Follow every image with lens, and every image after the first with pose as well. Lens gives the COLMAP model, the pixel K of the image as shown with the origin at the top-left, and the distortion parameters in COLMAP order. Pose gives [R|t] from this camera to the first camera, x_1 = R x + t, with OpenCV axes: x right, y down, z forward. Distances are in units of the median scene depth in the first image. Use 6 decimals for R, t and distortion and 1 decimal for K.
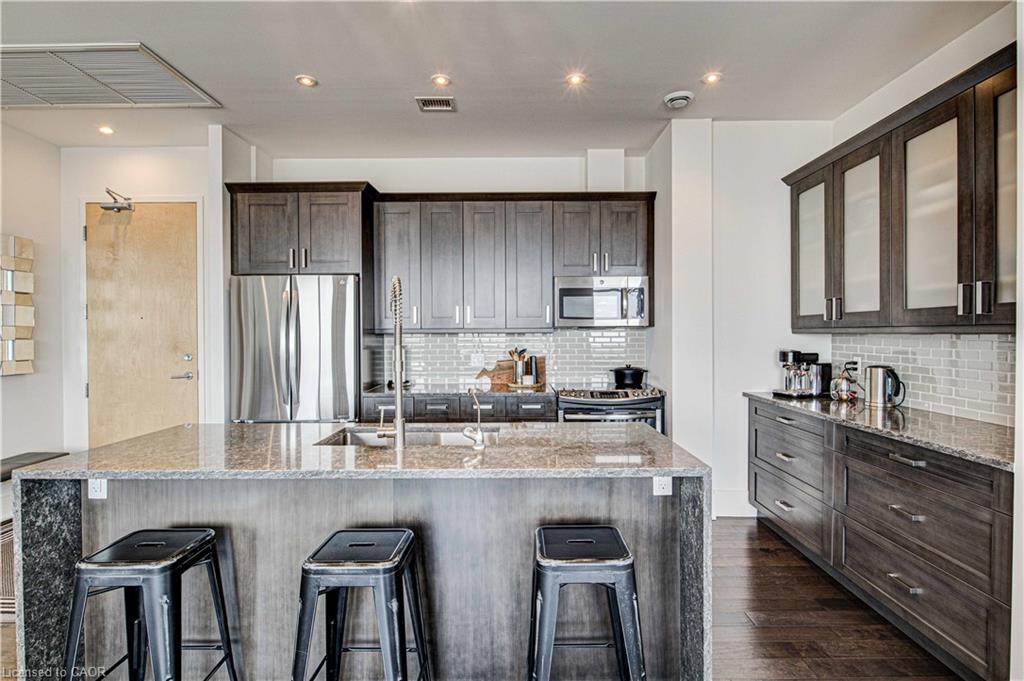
lens RADIAL K [[510.1, 0, 512.0], [0, 510.1, 340.5], [0, 0, 1]] dist [-0.003368, -0.000114]
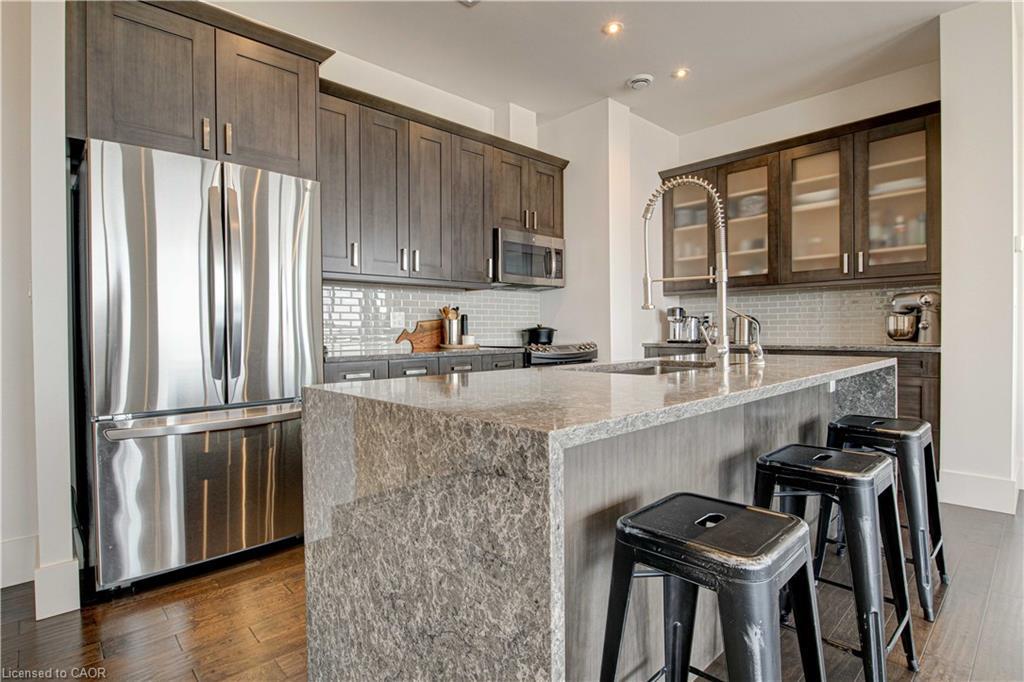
lens RADIAL K [[518.8, 0, 511.8], [0, 518.8, 336.7], [0, 0, 1]] dist [-0.010849, -0.000310]
pose [[0.720829, -0.009741, 0.693045, -0.594246], [0.014490, 0.999895, -0.001017, 0.080420], [-0.692962, 0.010775, 0.720894, 0.323168]]
